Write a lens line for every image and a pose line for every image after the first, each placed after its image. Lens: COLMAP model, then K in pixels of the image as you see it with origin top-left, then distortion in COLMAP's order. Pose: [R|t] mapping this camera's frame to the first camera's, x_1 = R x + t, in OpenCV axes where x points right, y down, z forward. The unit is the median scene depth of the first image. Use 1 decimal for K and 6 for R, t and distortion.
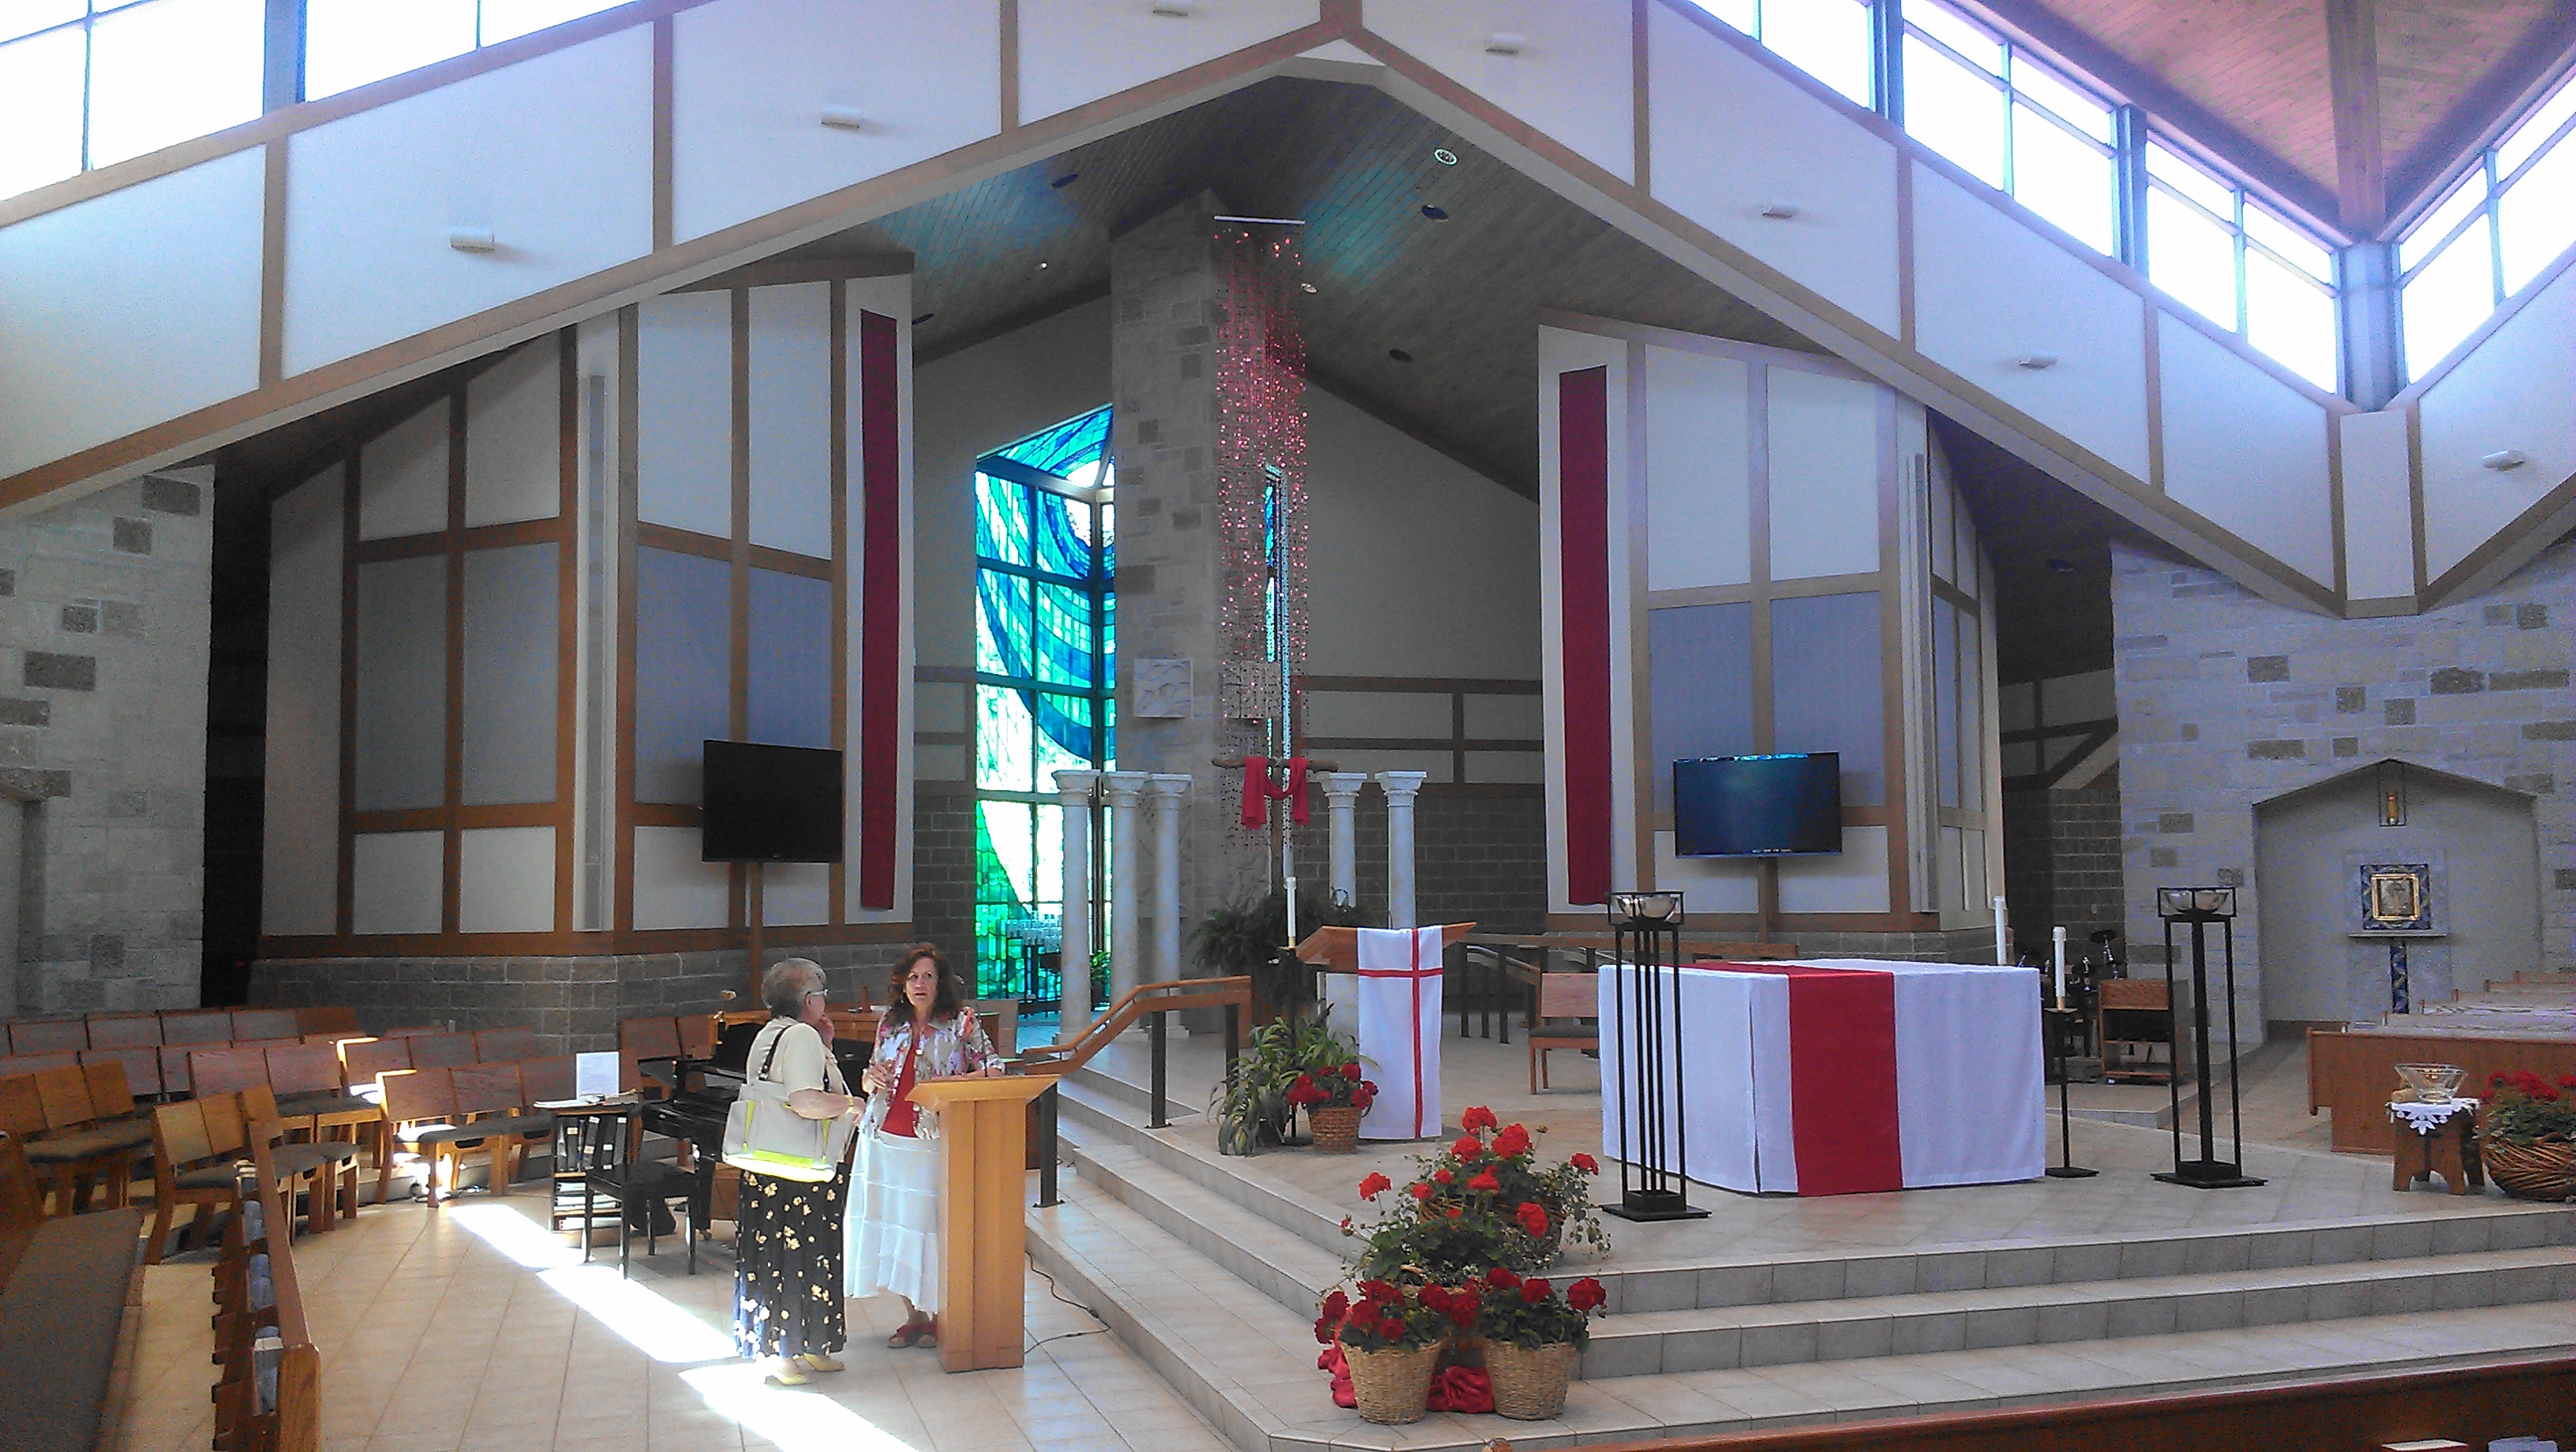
lens RADIAL K [[2058.0, 0, 1304.6], [0, 2058.0, 745.1], [0, 0, 1]] dist [0.126472, -0.244907]
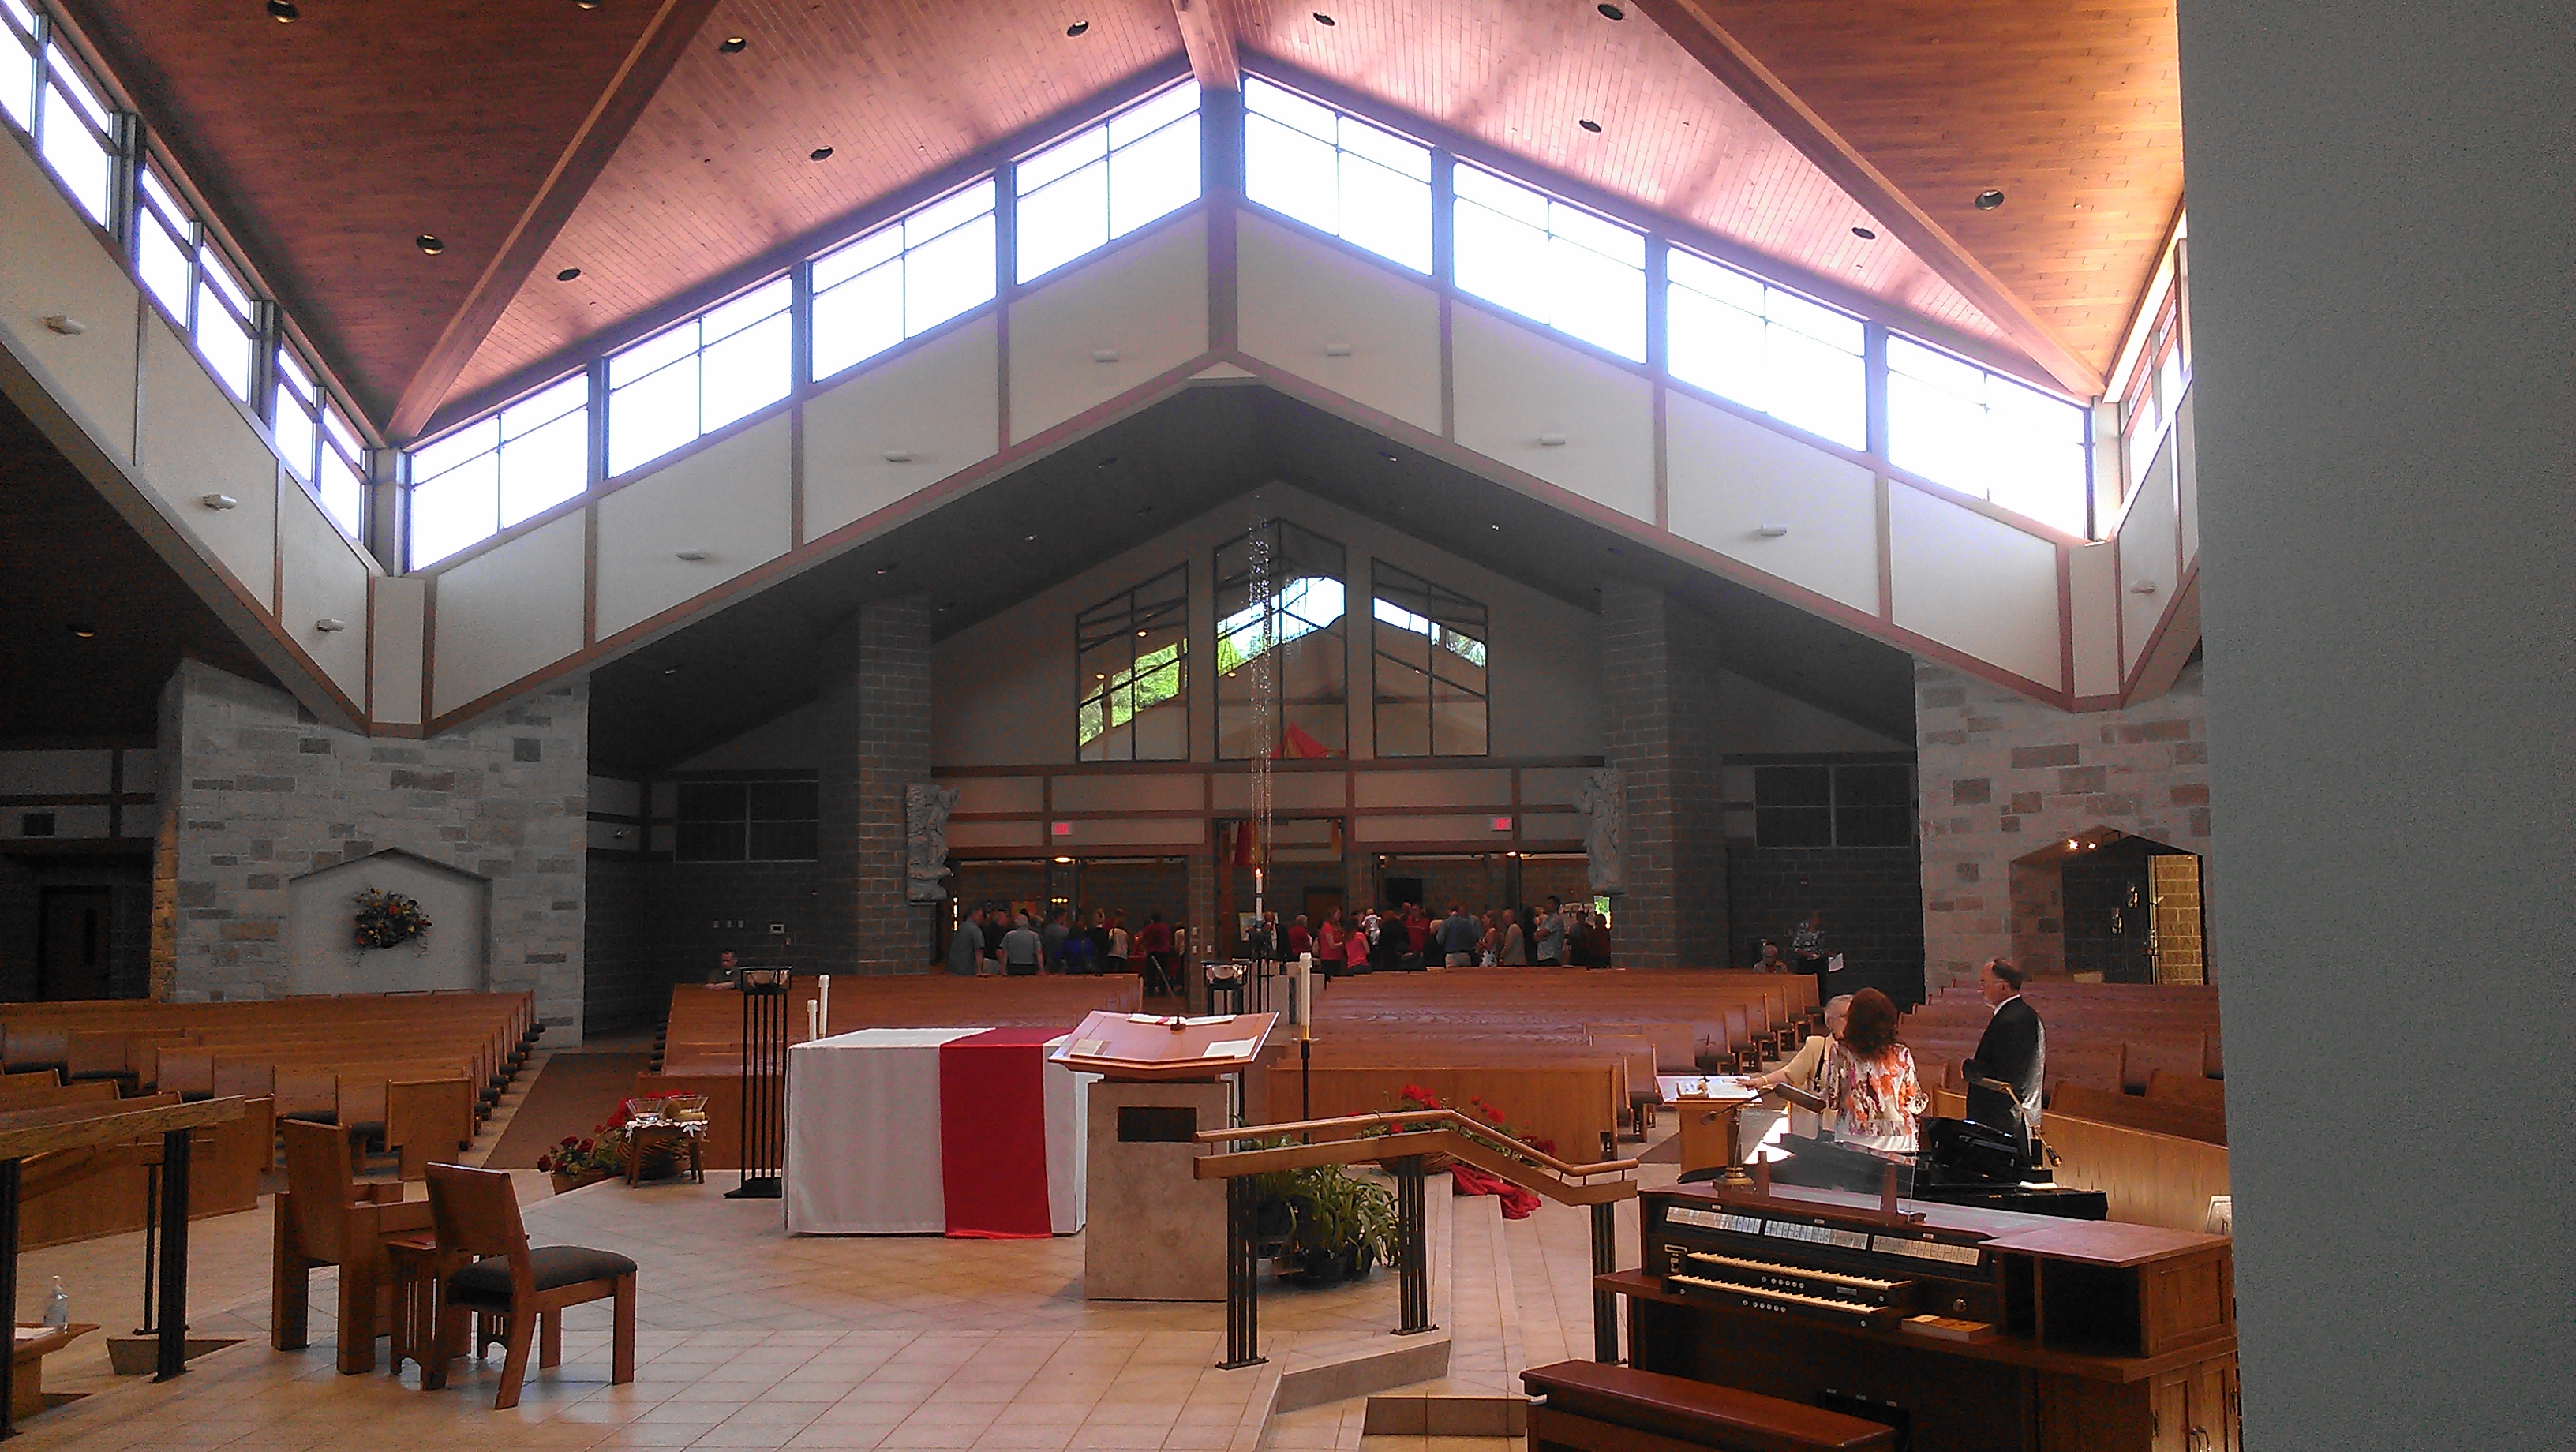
lens RADIAL K [[2058.0, 0, 1304.6], [0, 2058.0, 745.1], [0, 0, 1]] dist [0.126472, -0.244907]
pose [[0.942318, -0.023760, -0.333874, 0.508130], [0.023517, 0.999712, -0.004773, -0.049346], [0.333892, -0.003354, 0.942606, -0.350412]]
